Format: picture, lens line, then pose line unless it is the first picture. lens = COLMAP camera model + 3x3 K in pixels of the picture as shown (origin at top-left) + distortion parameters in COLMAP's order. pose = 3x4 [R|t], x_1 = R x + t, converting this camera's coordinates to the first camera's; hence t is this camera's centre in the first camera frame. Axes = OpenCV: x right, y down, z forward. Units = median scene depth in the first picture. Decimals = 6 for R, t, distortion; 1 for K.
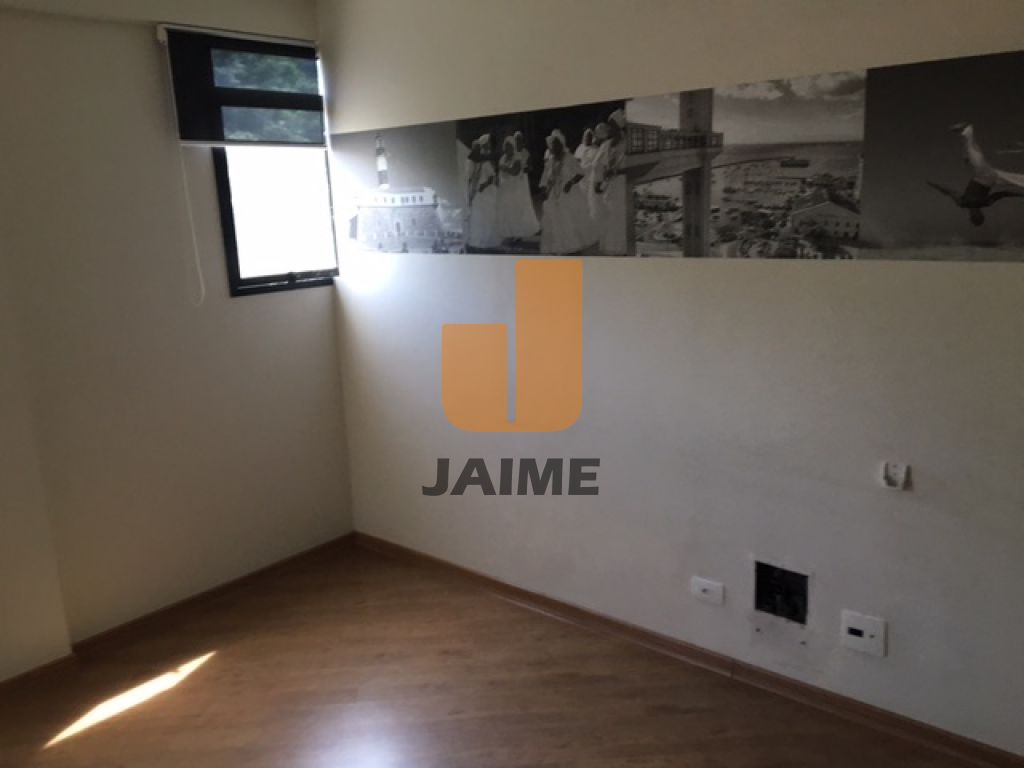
lens RADIAL K [[857.3, 0, 512.0], [0, 857.3, 384.0], [0, 0, 1]] dist [0.096128, -0.148836]
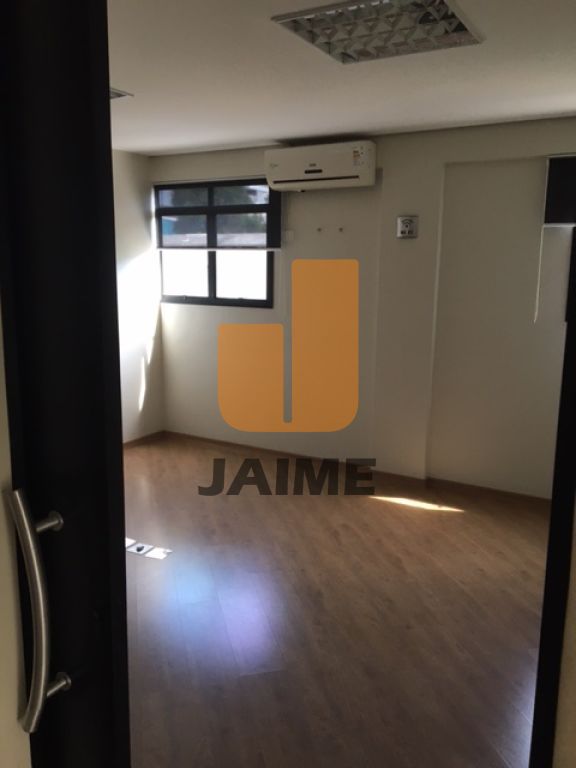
lens RADIAL K [[643.0, 0, 288.0], [0, 643.0, 384.0], [0, 0, 1]] dist [0.096128, -0.148836]
pose [[0.199553, 0.219790, -0.954919, 0.821757], [-0.255198, 0.952547, 0.165914, -0.069227], [0.946072, 0.210585, 0.246174, 0.294046]]
